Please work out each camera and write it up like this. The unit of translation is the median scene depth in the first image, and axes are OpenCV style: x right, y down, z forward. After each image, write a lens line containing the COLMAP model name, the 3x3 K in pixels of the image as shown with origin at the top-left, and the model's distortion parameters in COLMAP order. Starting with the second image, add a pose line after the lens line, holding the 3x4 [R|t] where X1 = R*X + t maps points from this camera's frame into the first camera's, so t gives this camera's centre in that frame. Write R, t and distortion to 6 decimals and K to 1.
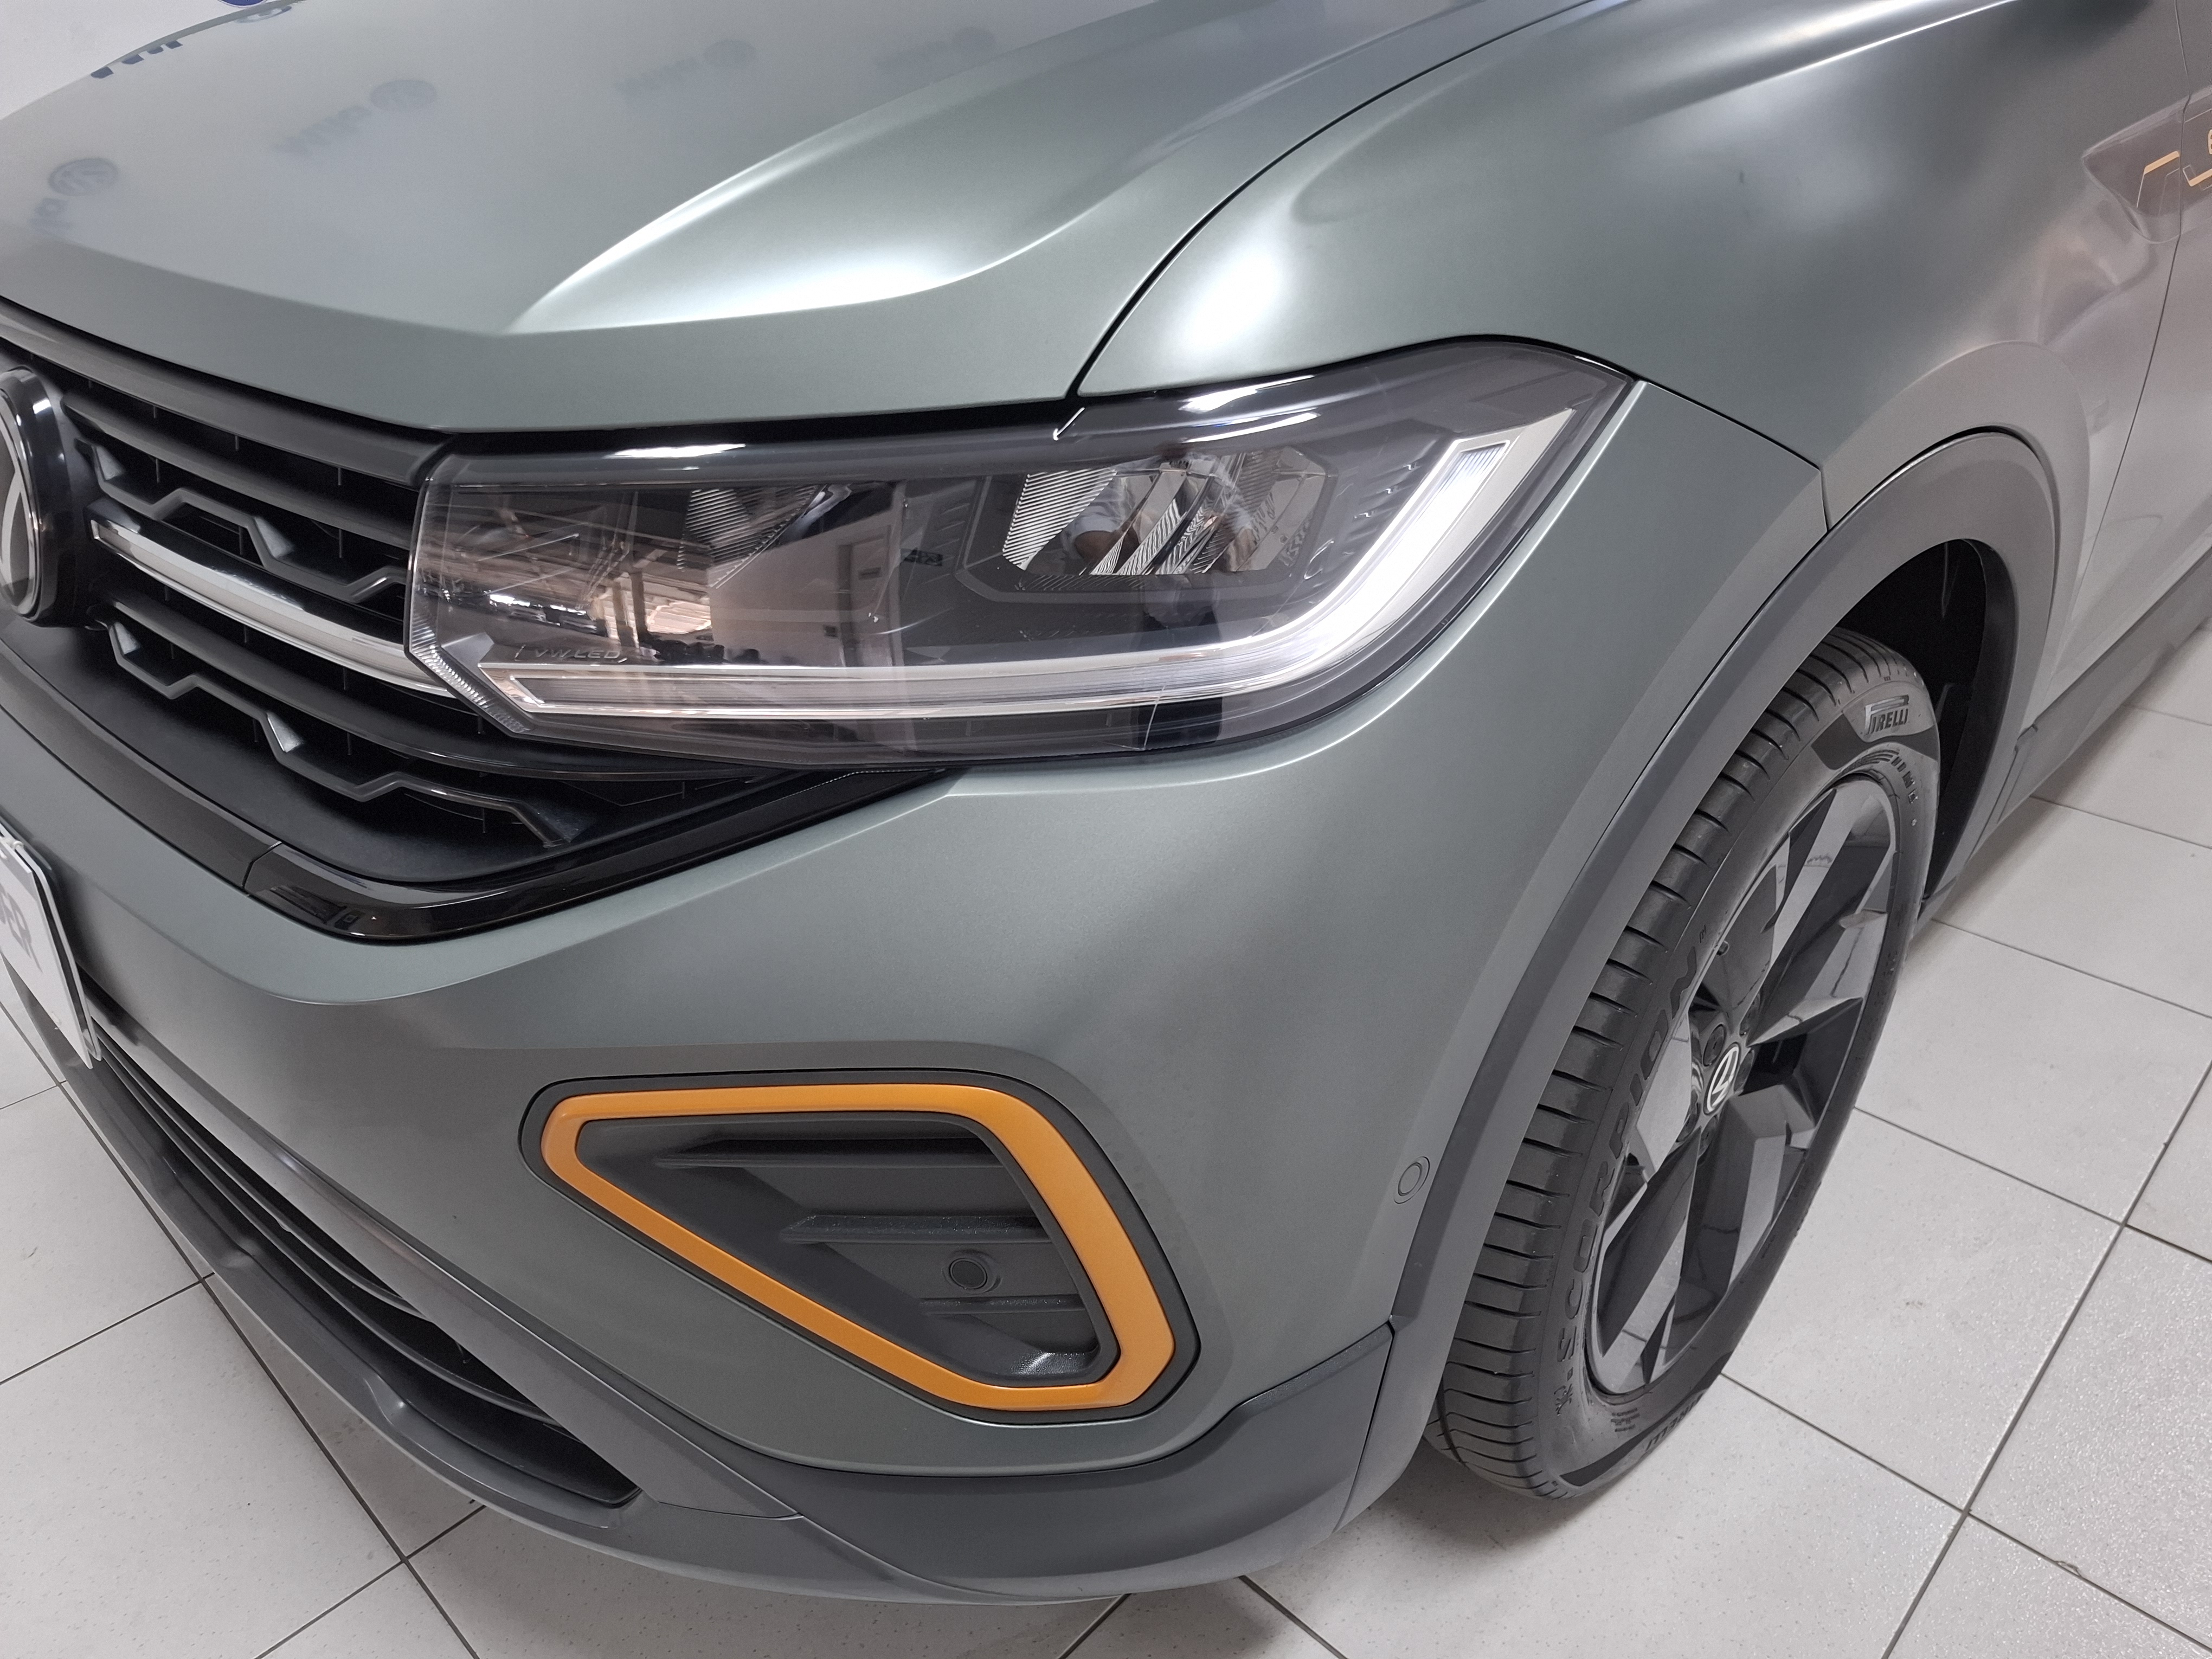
lens RADIAL K [[1542.7, 0, 1106.0], [0, 1542.7, 829.5], [0, 0, 1]] dist [0.008058, -0.001370]
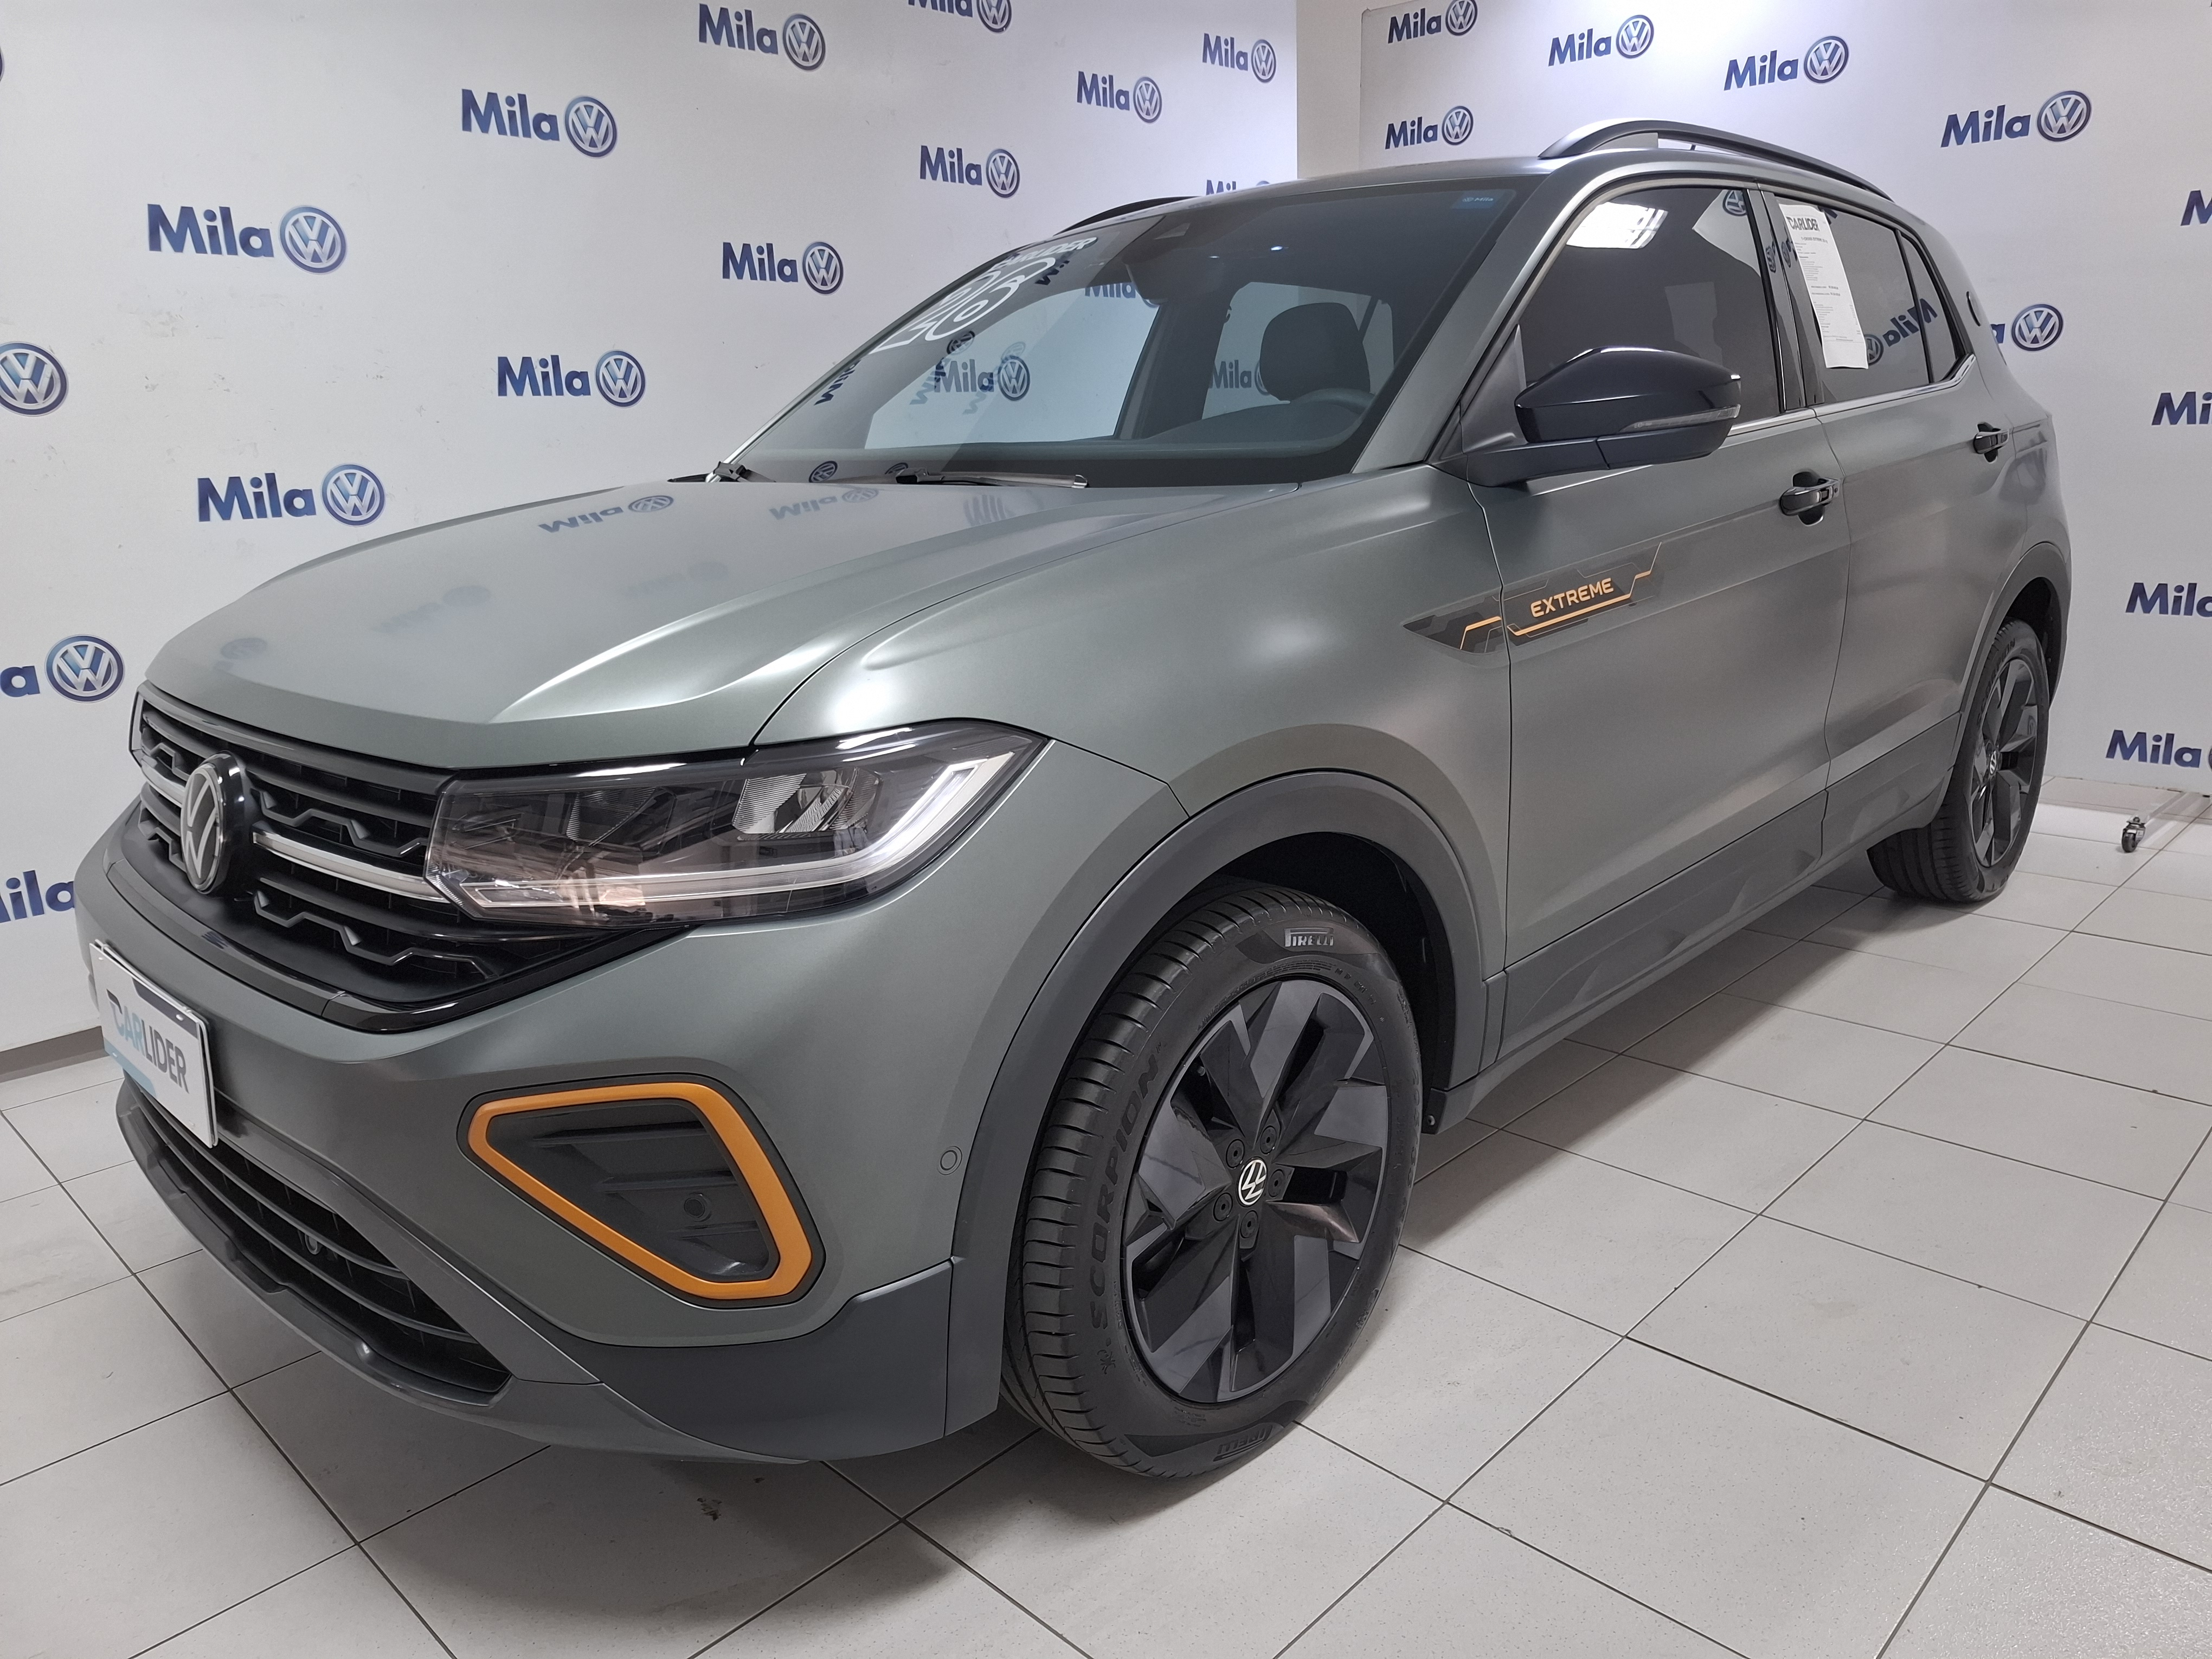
lens RADIAL K [[1542.4, 0, 1106.0], [0, 1542.4, 829.5], [0, 0, 1]] dist [0.086029, -0.104140]
pose [[0.999777, -0.013337, -0.016390, 0.360968], [0.008675, 0.966331, -0.257156, 0.276745], [0.019267, 0.256956, 0.966231, -0.739954]]
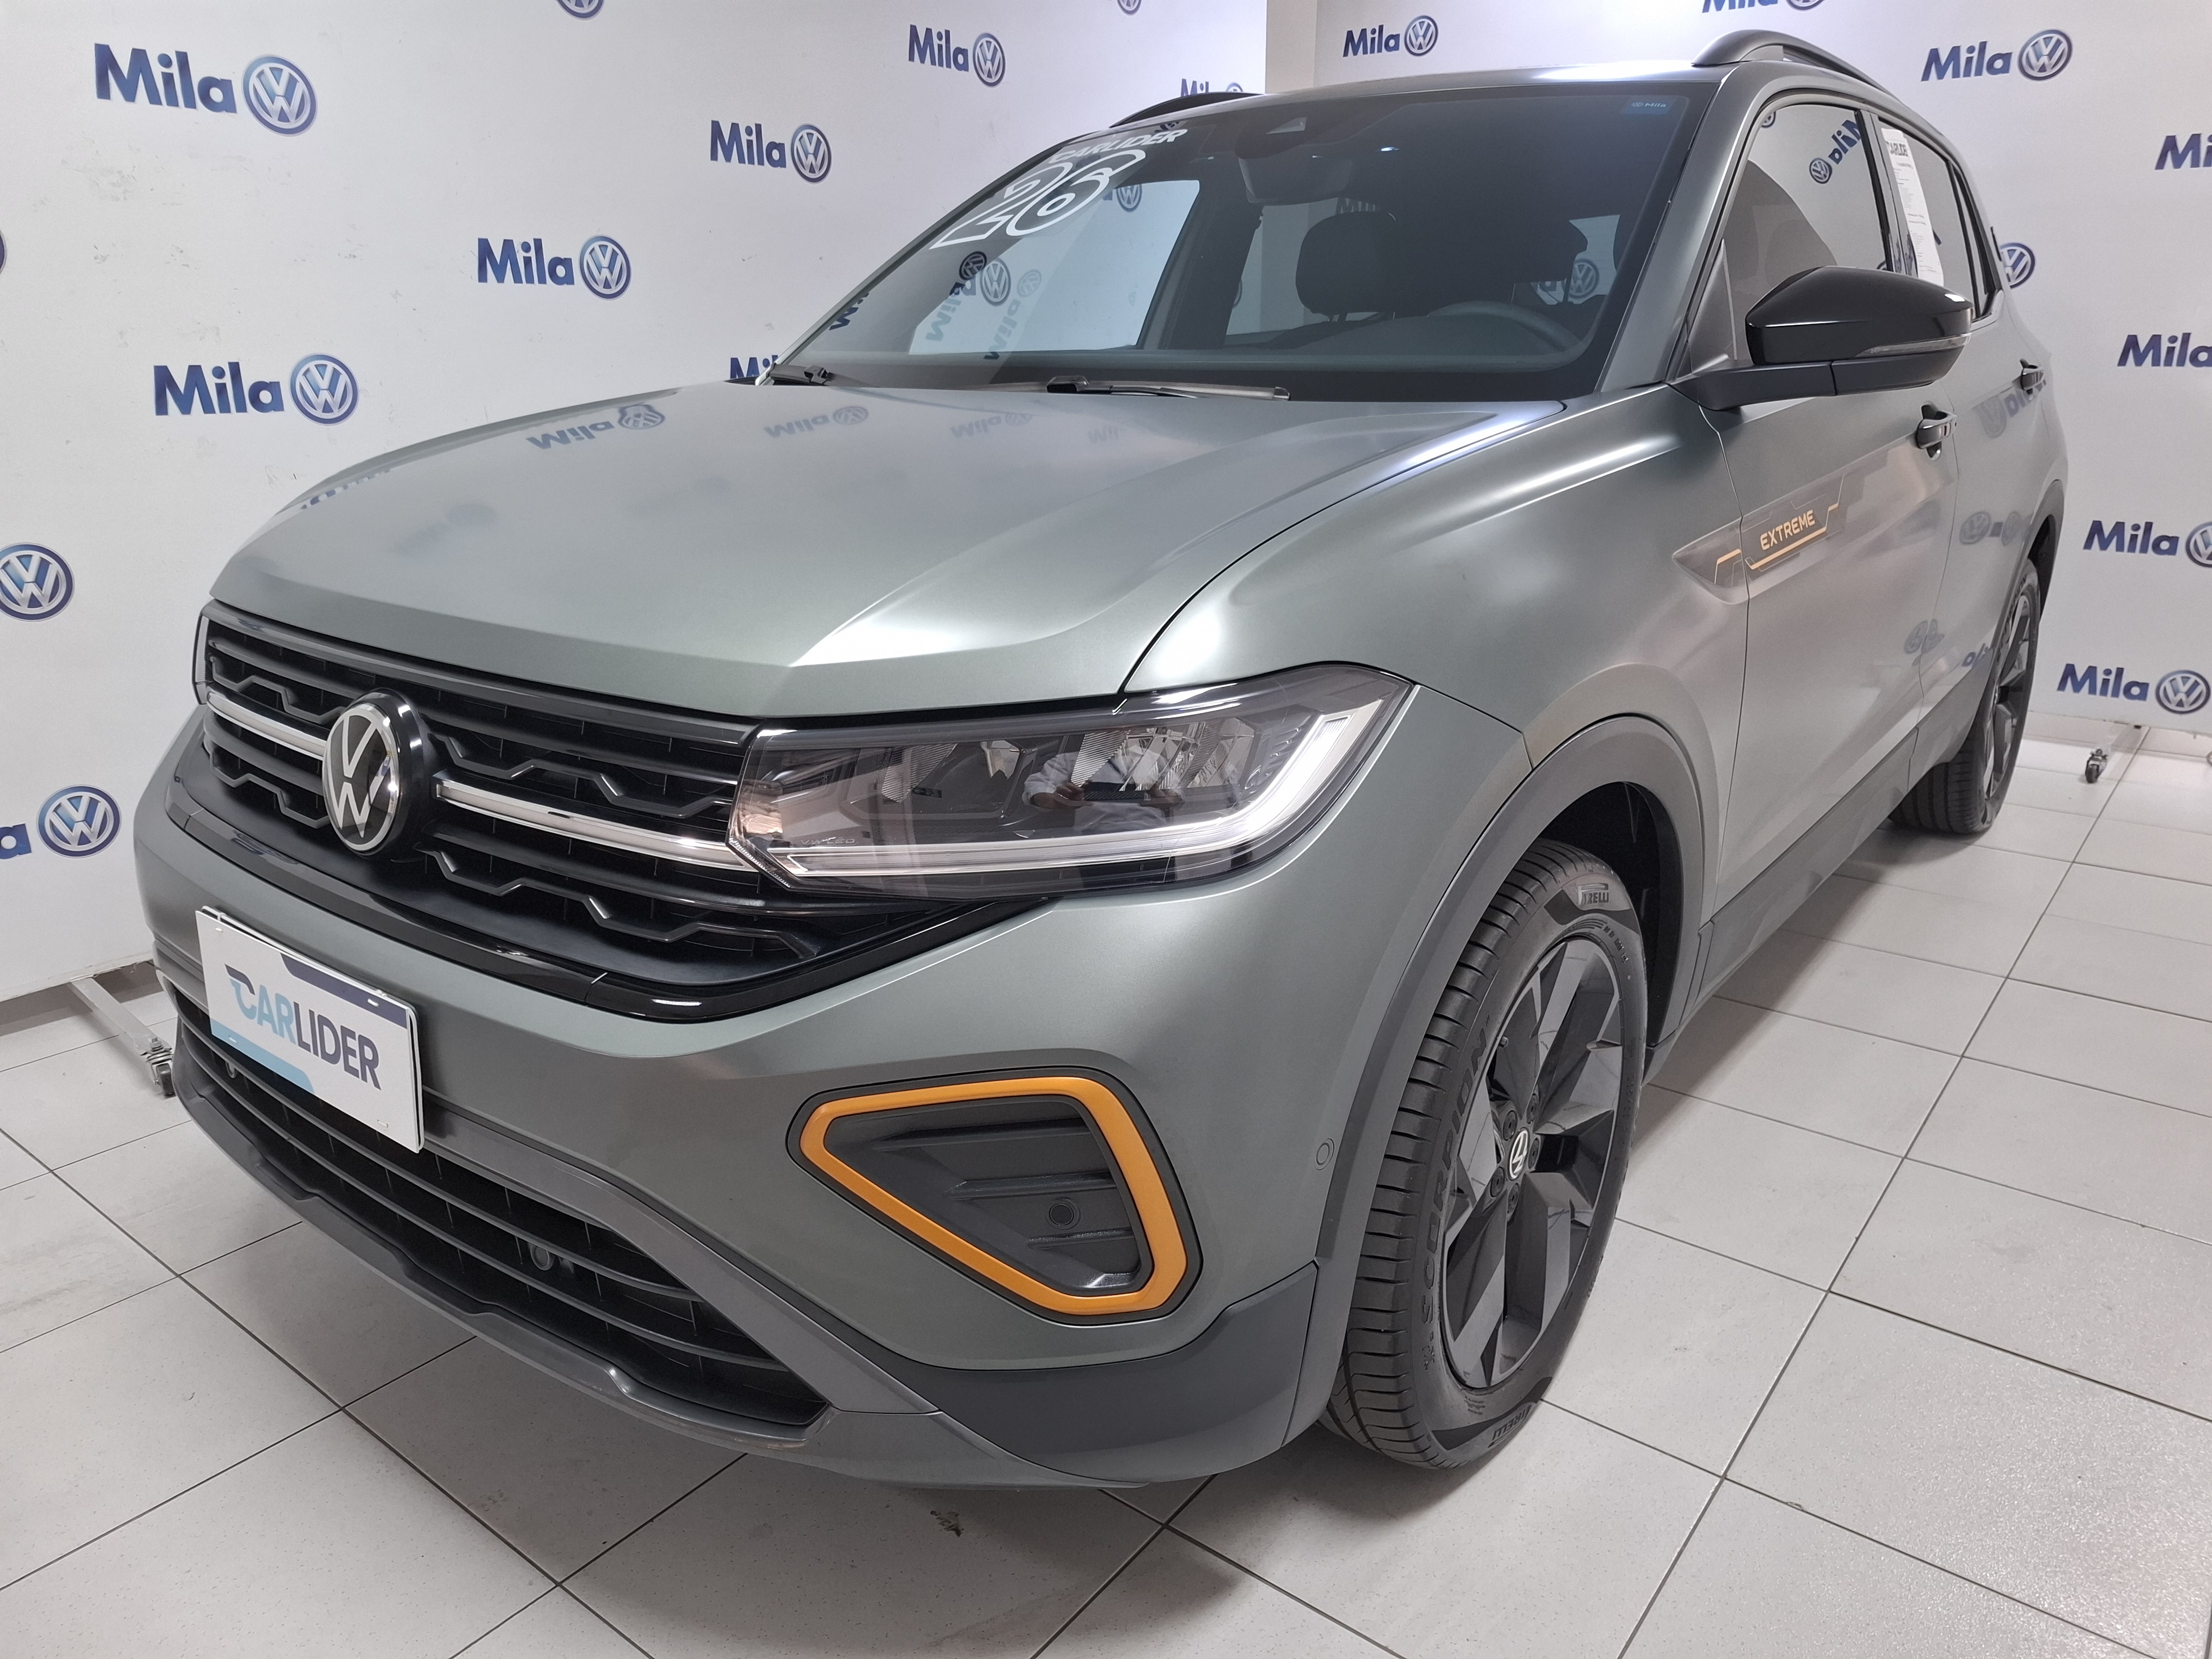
lens RADIAL K [[1543.3, 0, 1074.4], [0, 1543.3, 812.8], [0, 0, 1]] dist [0.064220, -0.069807]
pose [[0.995234, -0.016875, 0.096049, -0.186621], [0.037252, 0.976010, -0.214514, 0.186775], [-0.090125, 0.217069, 0.971987, -0.560868]]
